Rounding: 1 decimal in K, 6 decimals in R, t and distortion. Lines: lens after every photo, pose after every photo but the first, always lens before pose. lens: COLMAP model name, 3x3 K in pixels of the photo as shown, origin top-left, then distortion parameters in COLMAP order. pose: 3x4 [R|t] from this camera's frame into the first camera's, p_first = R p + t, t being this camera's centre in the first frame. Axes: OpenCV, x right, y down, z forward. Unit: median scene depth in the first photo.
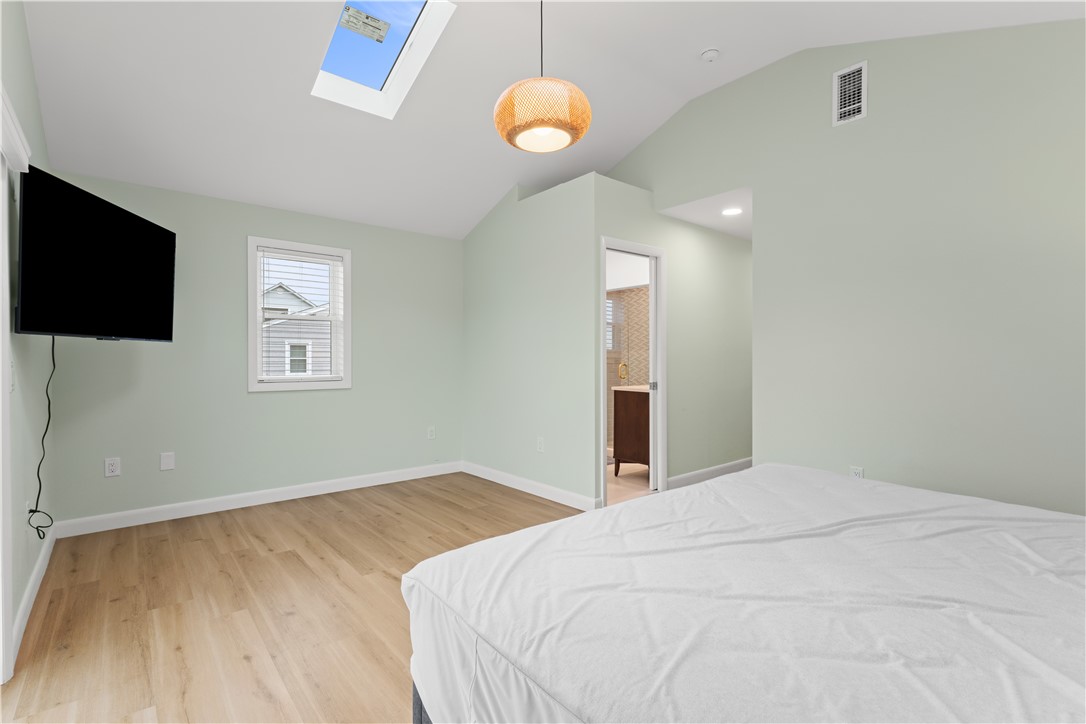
lens RADIAL K [[504.0, 0, 543.7], [0, 504.0, 356.7], [0, 0, 1]] dist [-0.000899, -0.000340]
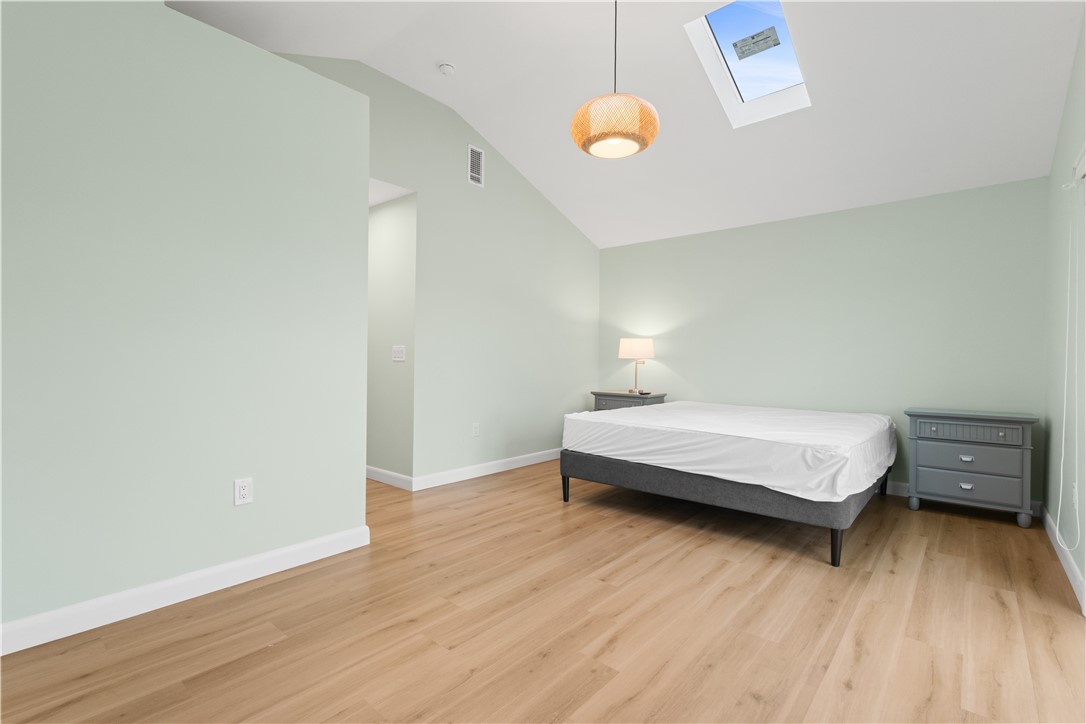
lens RADIAL K [[504.0, 0, 543.7], [0, 504.0, 356.7], [0, 0, 1]] dist [-0.000899, -0.000340]
pose [[-0.171524, 0.004658, 0.985169, -0.805415], [-0.011795, 0.999907, -0.006782, 0.031899], [-0.985109, -0.012783, -0.171453, 0.996882]]
